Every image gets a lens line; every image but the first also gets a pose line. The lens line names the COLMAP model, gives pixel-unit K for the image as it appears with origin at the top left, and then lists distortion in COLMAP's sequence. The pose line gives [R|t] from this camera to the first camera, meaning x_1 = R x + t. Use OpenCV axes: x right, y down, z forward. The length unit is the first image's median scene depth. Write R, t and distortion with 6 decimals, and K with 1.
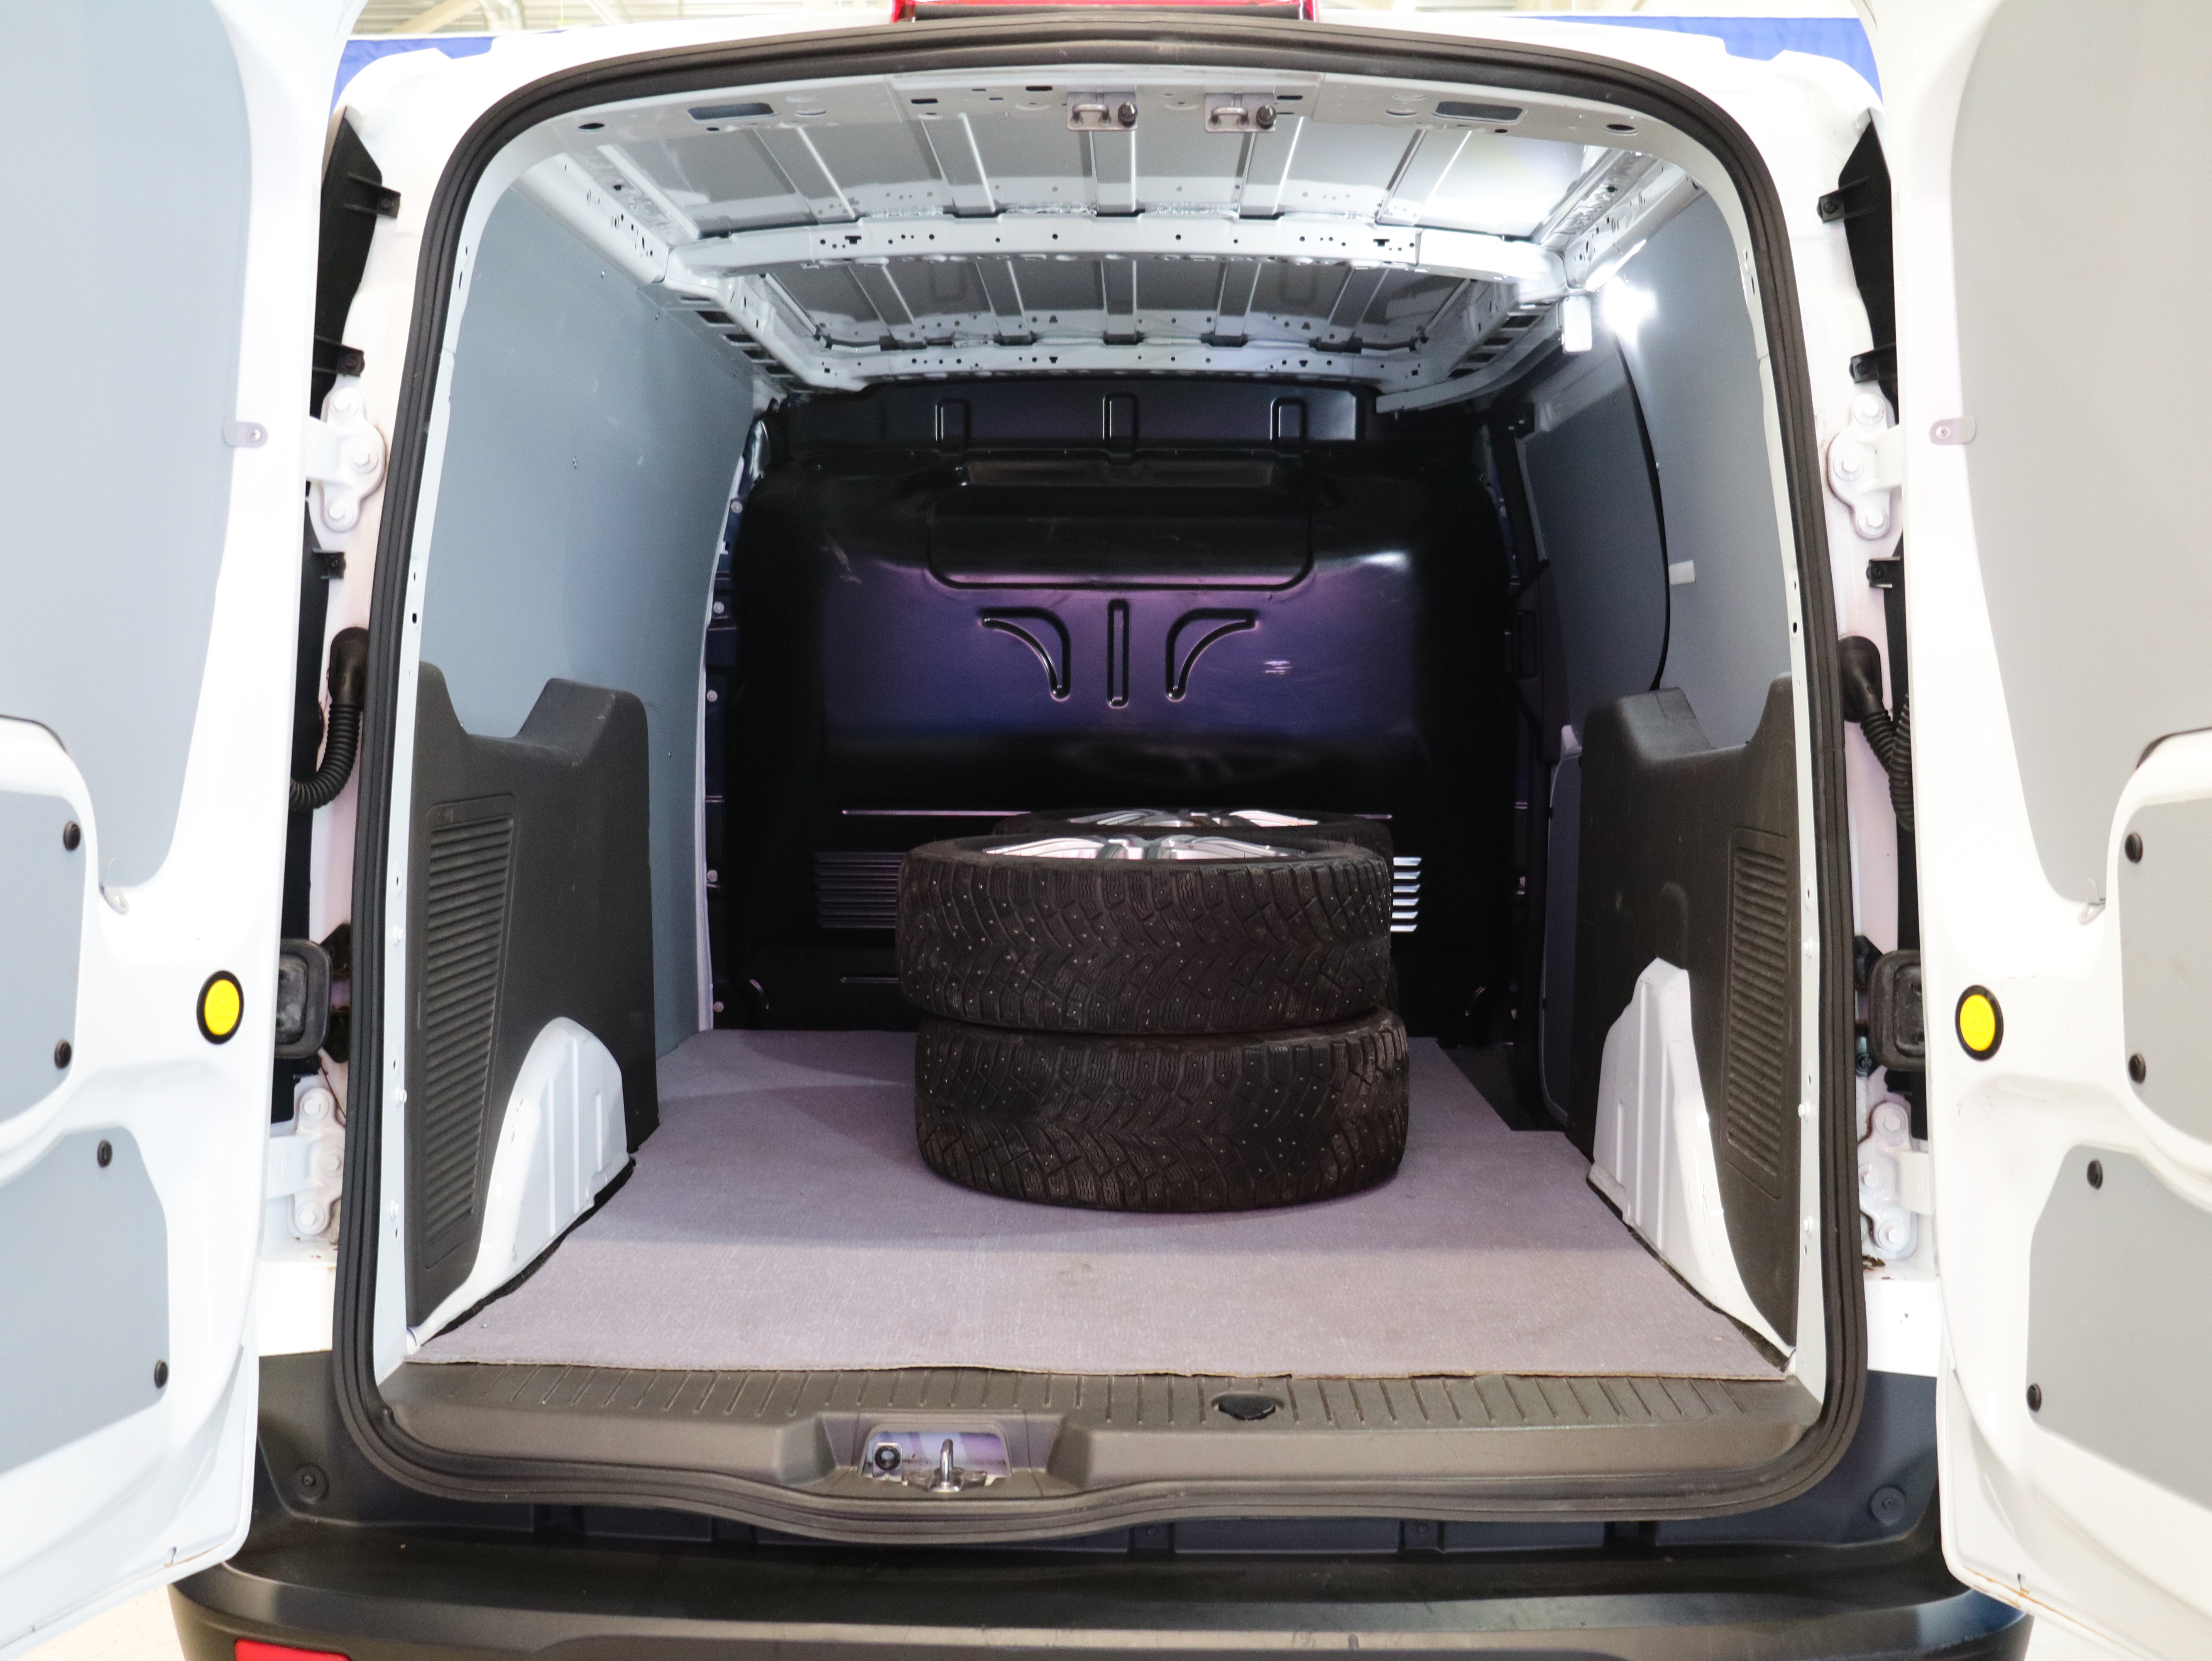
lens RADIAL K [[2182.0, 0, 1096.1], [0, 2182.0, 833.1], [0, 0, 1]] dist [-0.039030, 0.000000]
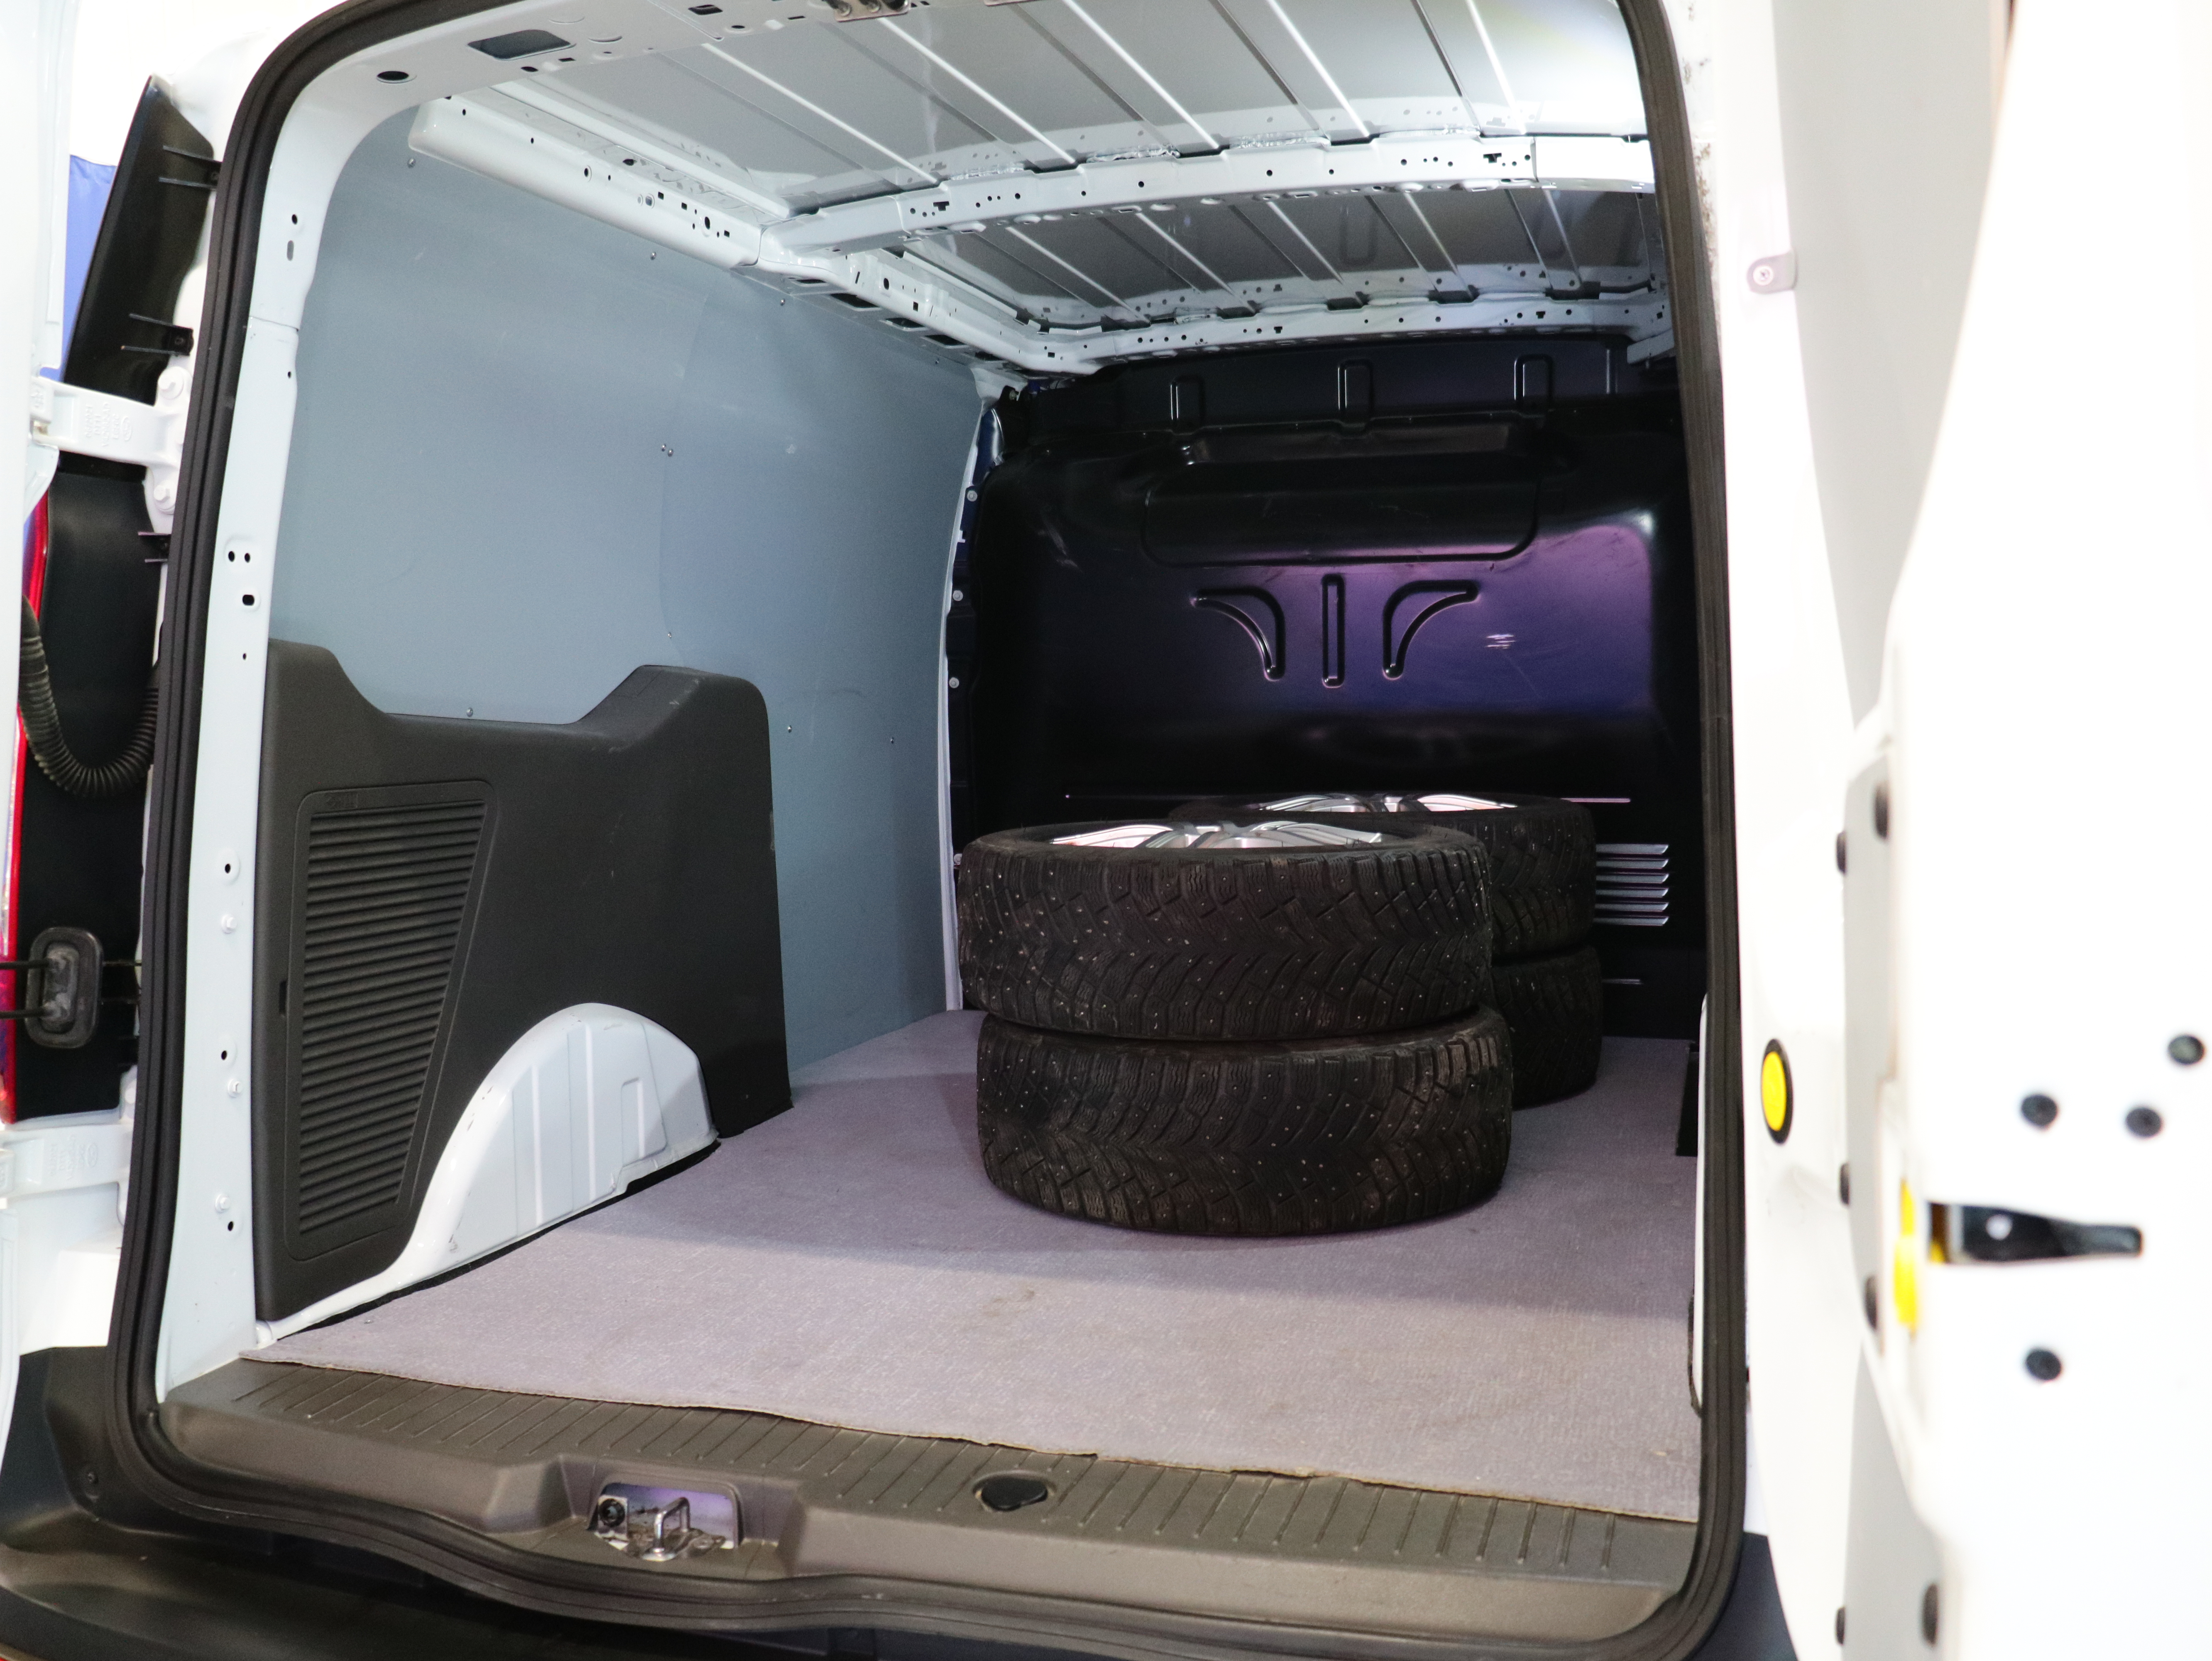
lens RADIAL K [[1992.0, 0, 1101.7], [0, 1992.0, 828.8], [0, 0, 1]] dist [-0.008049, -0.003906]
pose [[0.958286, 0.003390, -0.285792, 0.221653], [-0.001303, 0.999971, 0.007491, -0.002257], [0.285809, -0.006806, 0.958262, 0.177642]]
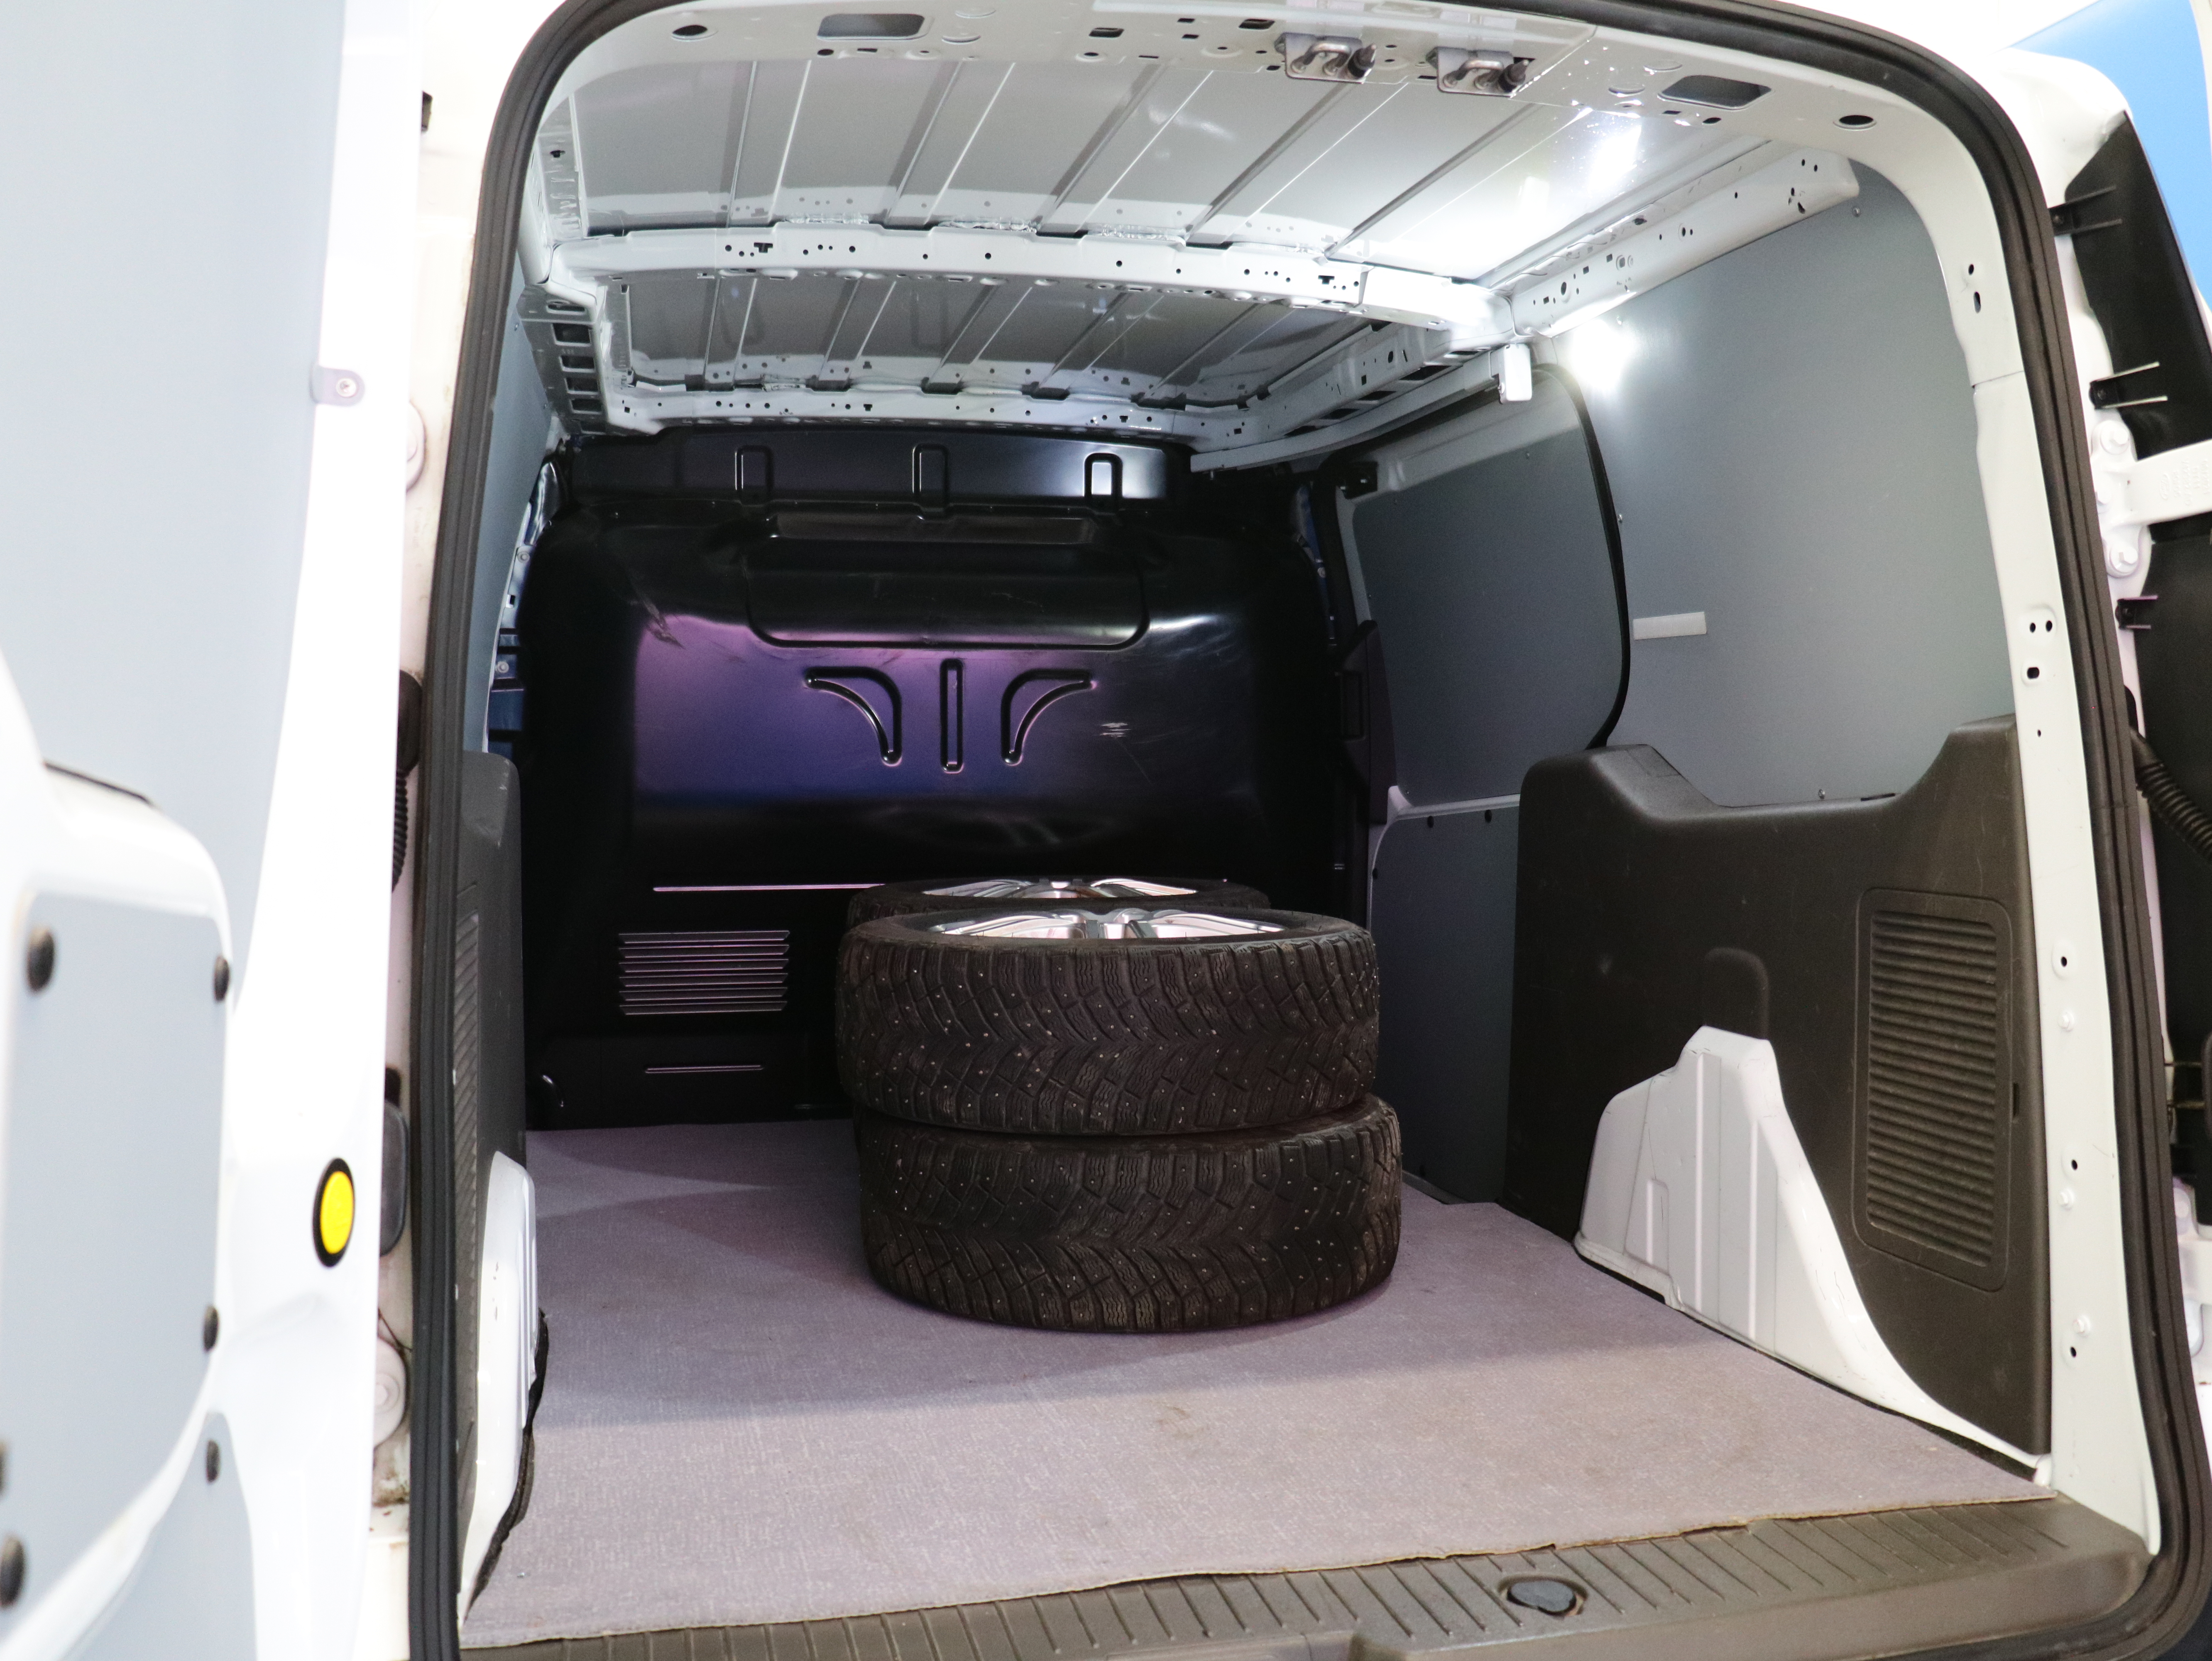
lens RADIAL K [[1992.0, 0, 1088.1], [0, 1992.0, 836.1], [0, 0, 1]] dist [-0.008049, -0.003906]
pose [[0.971100, -0.017514, 0.238028, -0.189890], [0.023817, 0.999437, -0.023630, -0.010697], [-0.237480, 0.028616, 0.970971, 0.195293]]
